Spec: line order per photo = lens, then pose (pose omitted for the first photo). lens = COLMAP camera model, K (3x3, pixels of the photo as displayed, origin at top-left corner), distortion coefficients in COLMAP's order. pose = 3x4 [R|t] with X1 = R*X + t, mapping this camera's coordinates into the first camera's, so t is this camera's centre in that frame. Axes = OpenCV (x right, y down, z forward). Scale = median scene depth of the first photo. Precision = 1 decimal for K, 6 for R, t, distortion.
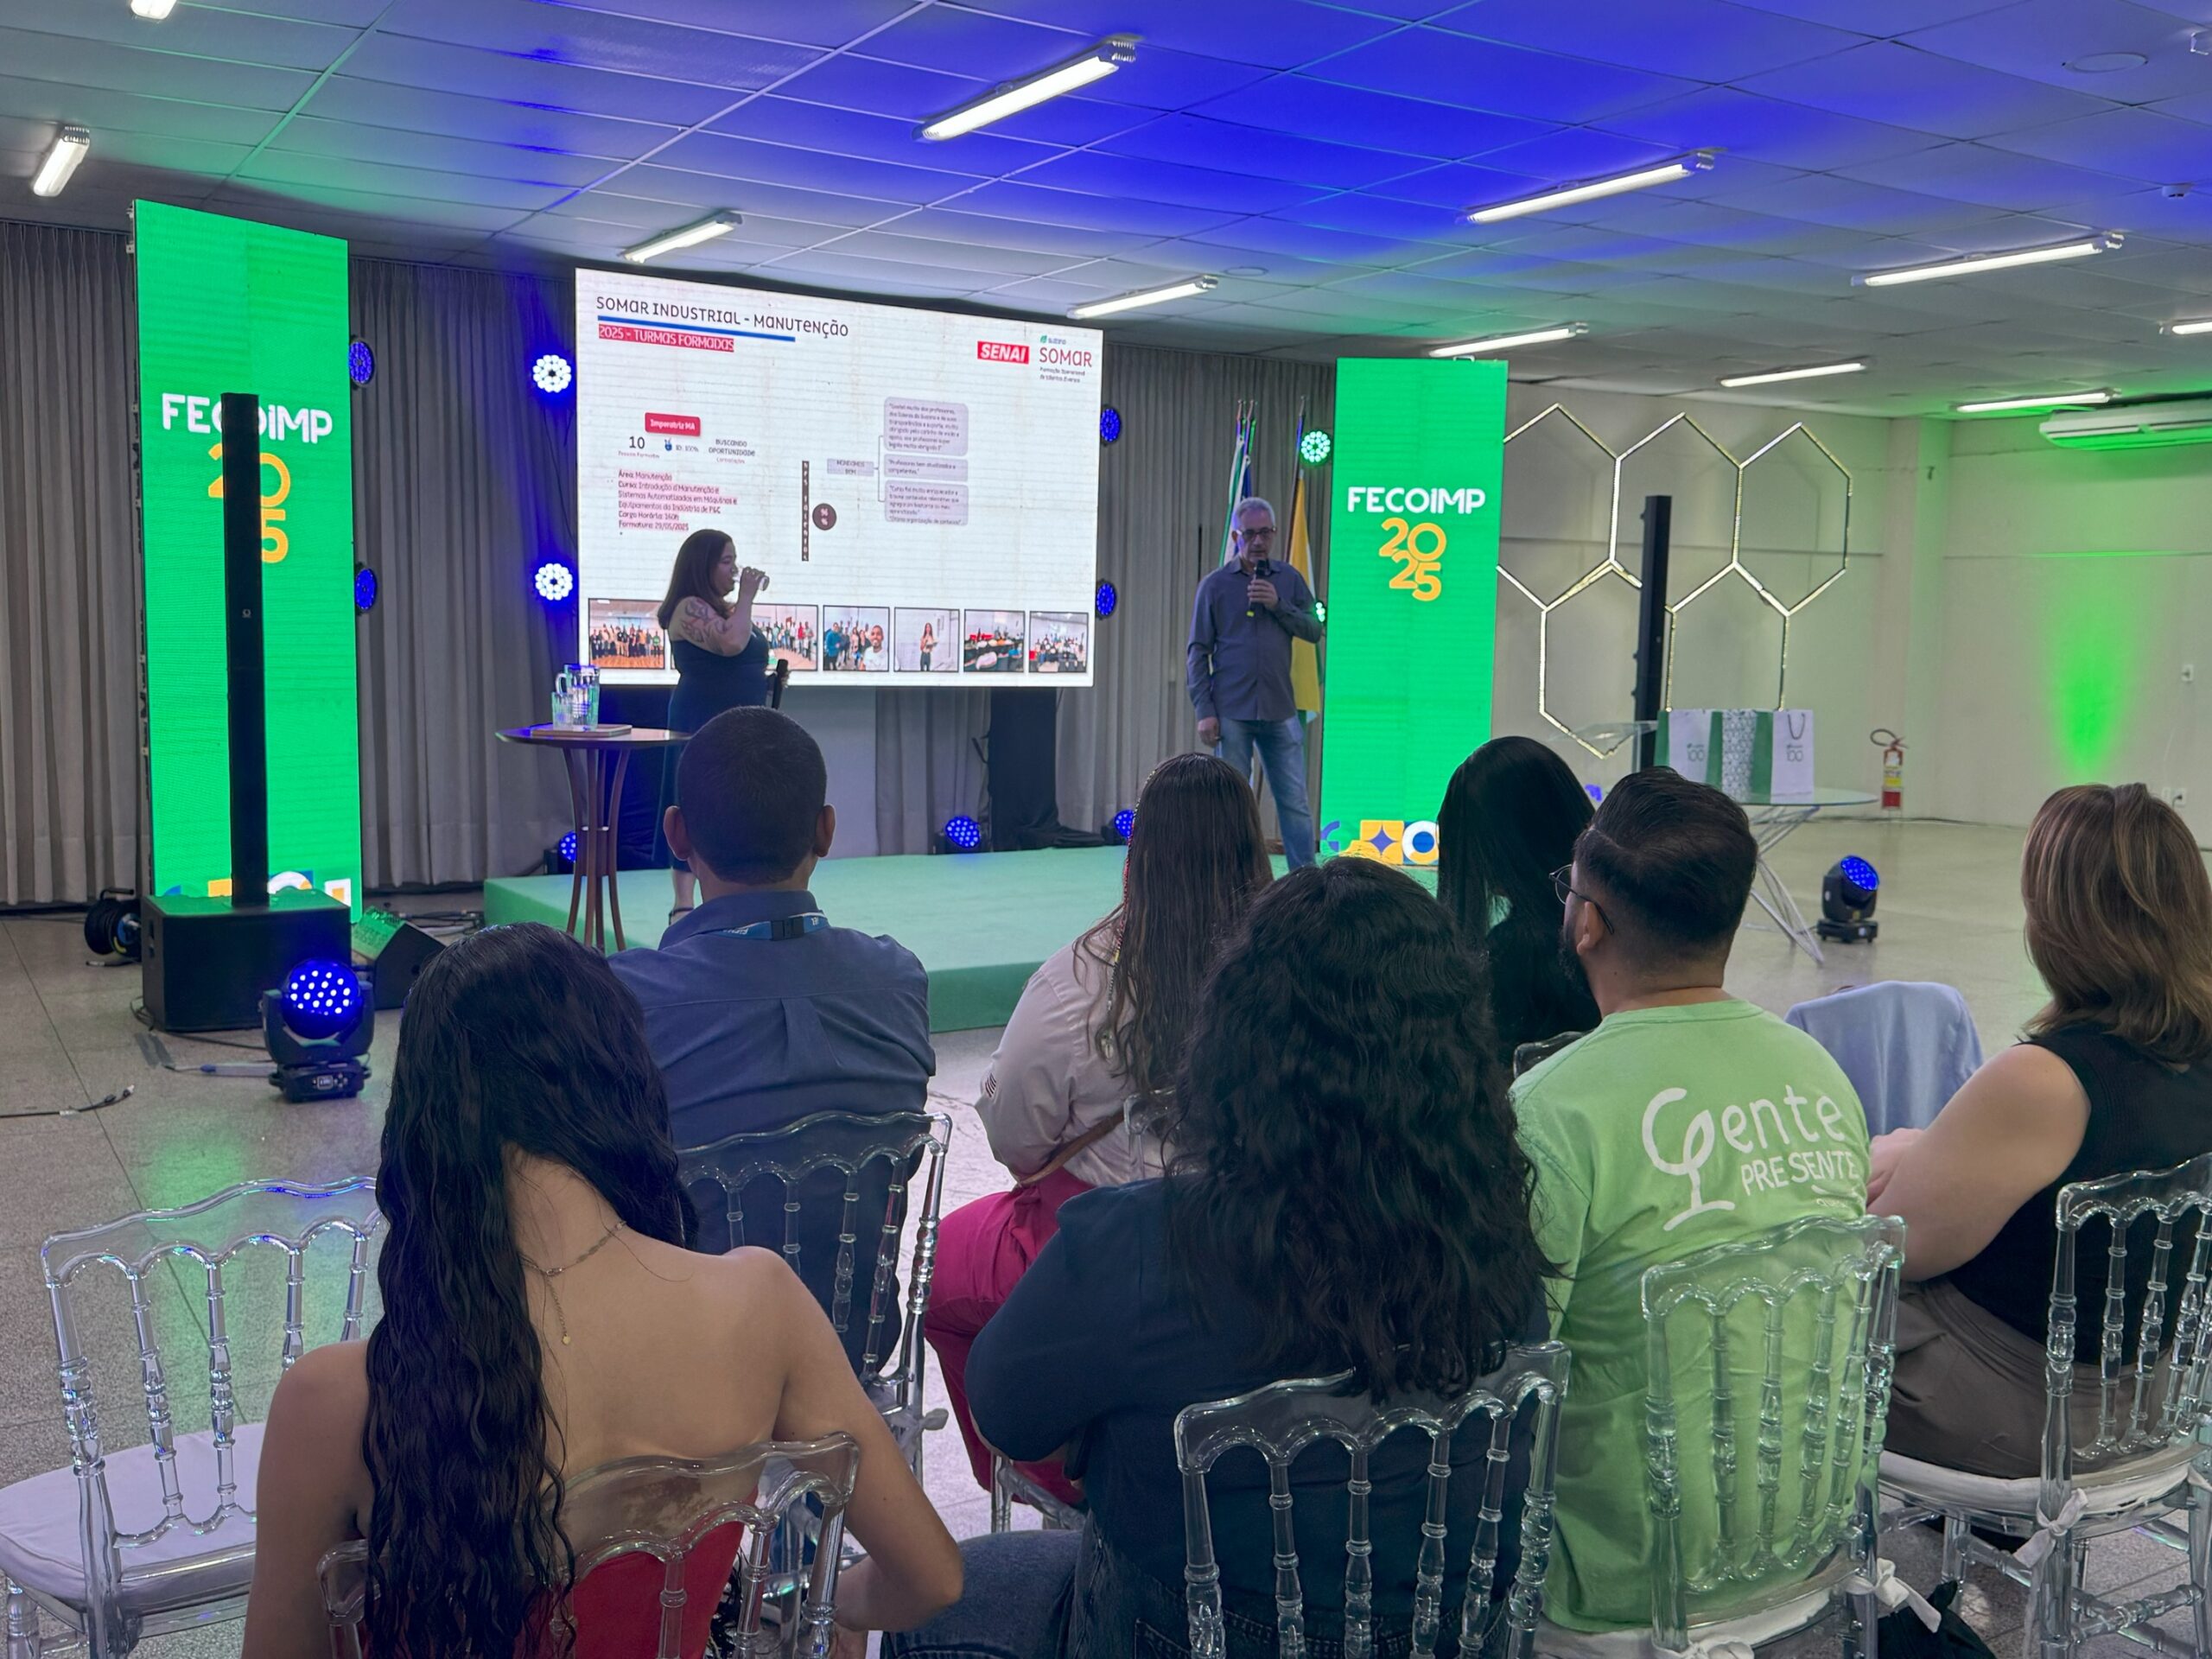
lens RADIAL K [[2035.5, 0, 1106.0], [0, 2035.5, 829.5], [0, 0, 1]] dist [0.174707, -0.383971]
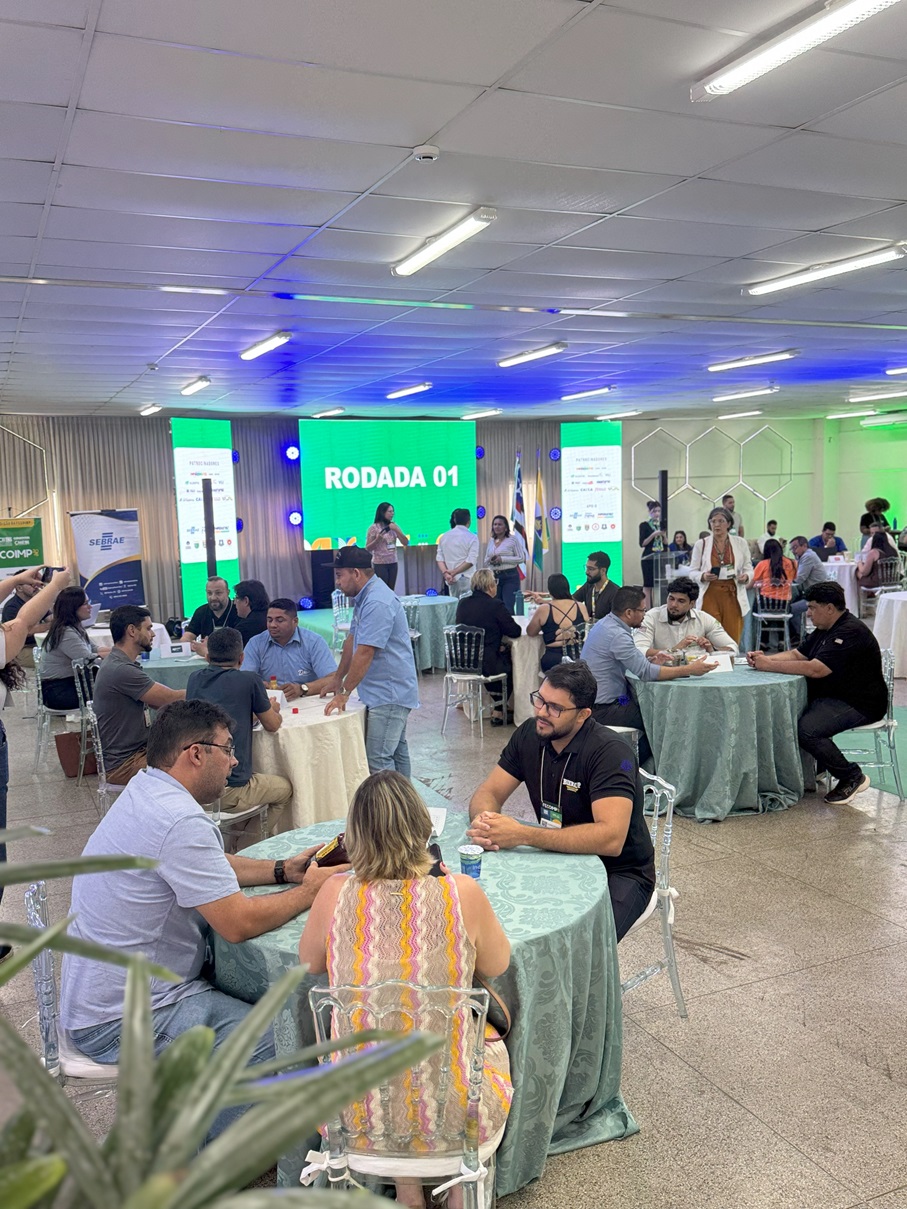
lens RADIAL K [[1079.6, 0, 453.5], [0, 1079.6, 604.5], [0, 0, 1]] dist [0.079188, 0.001009]
pose [[0.990138, -0.034857, -0.135693, 0.167550], [0.035039, 0.999385, -0.001046, 0.018464], [0.135646, -0.003719, 0.990750, -0.530700]]
